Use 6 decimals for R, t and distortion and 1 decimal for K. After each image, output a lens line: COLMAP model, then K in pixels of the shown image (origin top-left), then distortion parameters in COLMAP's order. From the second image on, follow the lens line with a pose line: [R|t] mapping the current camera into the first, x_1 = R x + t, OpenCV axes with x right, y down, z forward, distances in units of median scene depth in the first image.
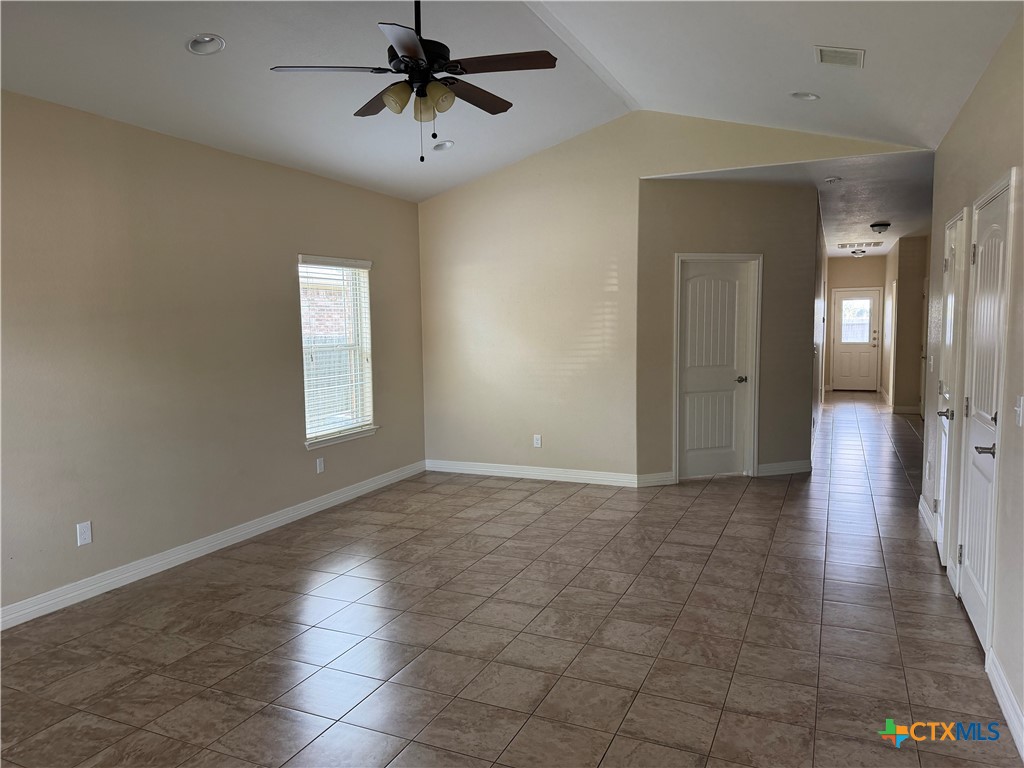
lens RADIAL K [[722.8, 0, 515.3], [0, 722.8, 383.7], [0, 0, 1]] dist [-0.048870, -0.001327]
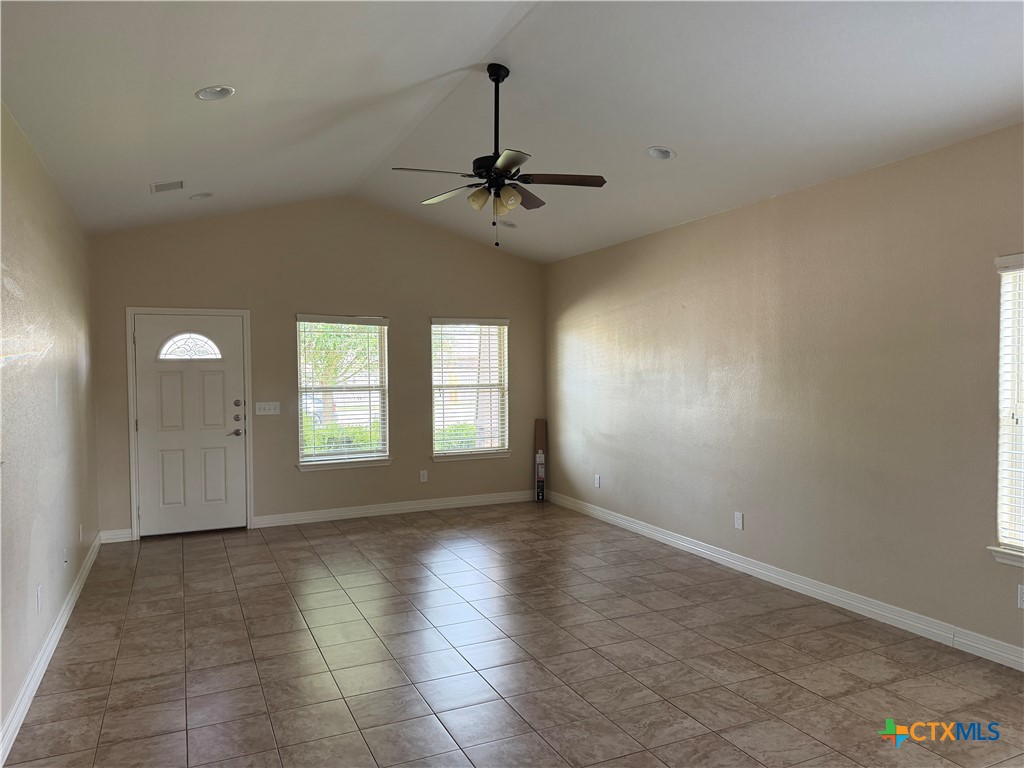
lens RADIAL K [[722.8, 0, 515.9], [0, 722.8, 381.3], [0, 0, 1]] dist [-0.048870, -0.001327]
pose [[-0.657658, 0.041385, -0.752179, 0.609681], [-0.050340, 0.993844, 0.098696, -0.144925], [0.751633, 0.102773, -0.651525, 1.395401]]
